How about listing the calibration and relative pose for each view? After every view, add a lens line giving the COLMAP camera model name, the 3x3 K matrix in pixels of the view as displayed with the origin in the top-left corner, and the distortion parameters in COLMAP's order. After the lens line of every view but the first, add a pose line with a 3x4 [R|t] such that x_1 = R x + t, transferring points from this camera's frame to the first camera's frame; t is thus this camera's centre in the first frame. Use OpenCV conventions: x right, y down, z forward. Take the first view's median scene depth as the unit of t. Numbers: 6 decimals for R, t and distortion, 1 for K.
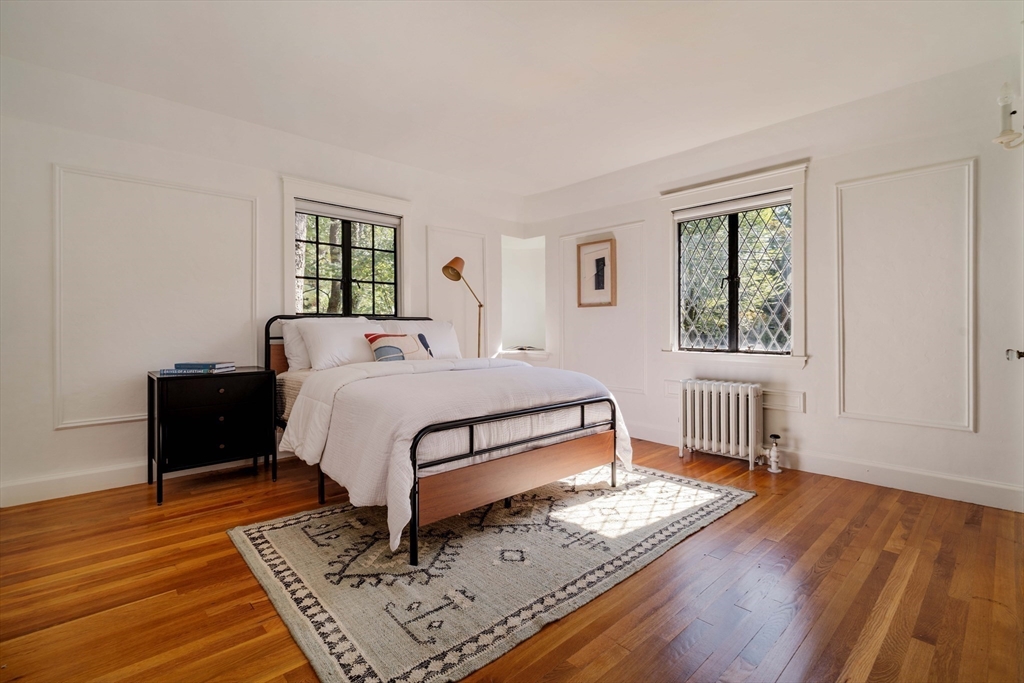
lens RADIAL K [[465.5, 0, 517.6], [0, 465.5, 330.3], [0, 0, 1]] dist [-0.002628, 0.000211]
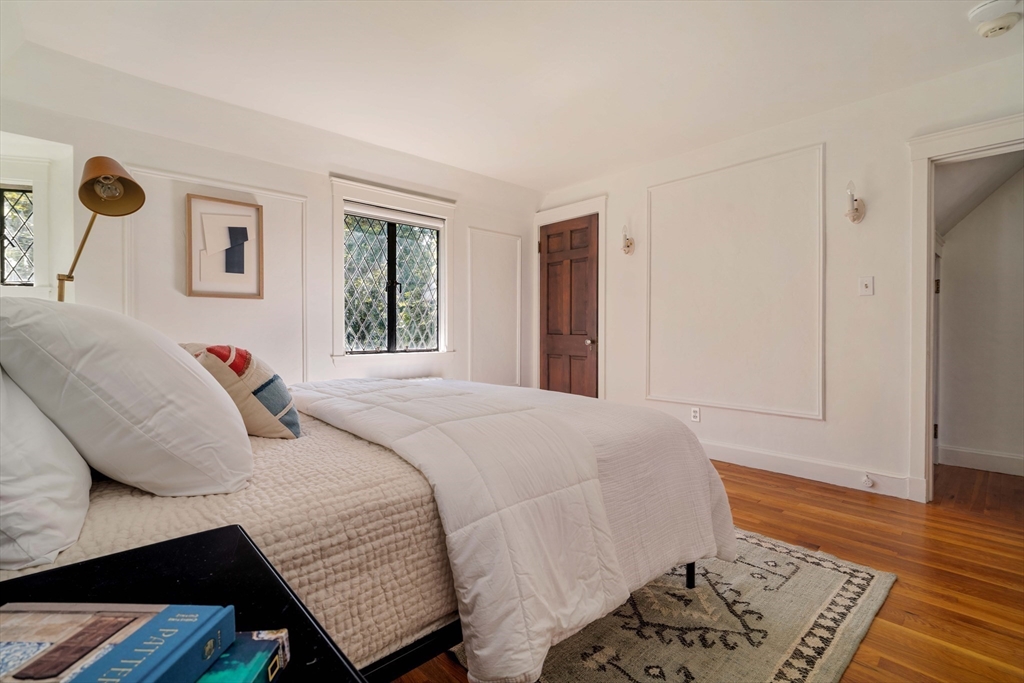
lens RADIAL K [[465.5, 0, 517.6], [0, 465.5, 330.3], [0, 0, 1]] dist [-0.002628, 0.000211]
pose [[0.001169, 0.000999, 0.999999, -0.633183], [0.007558, 0.999971, -0.001008, -0.000371], [-0.999971, 0.007560, 0.001162, 0.742868]]
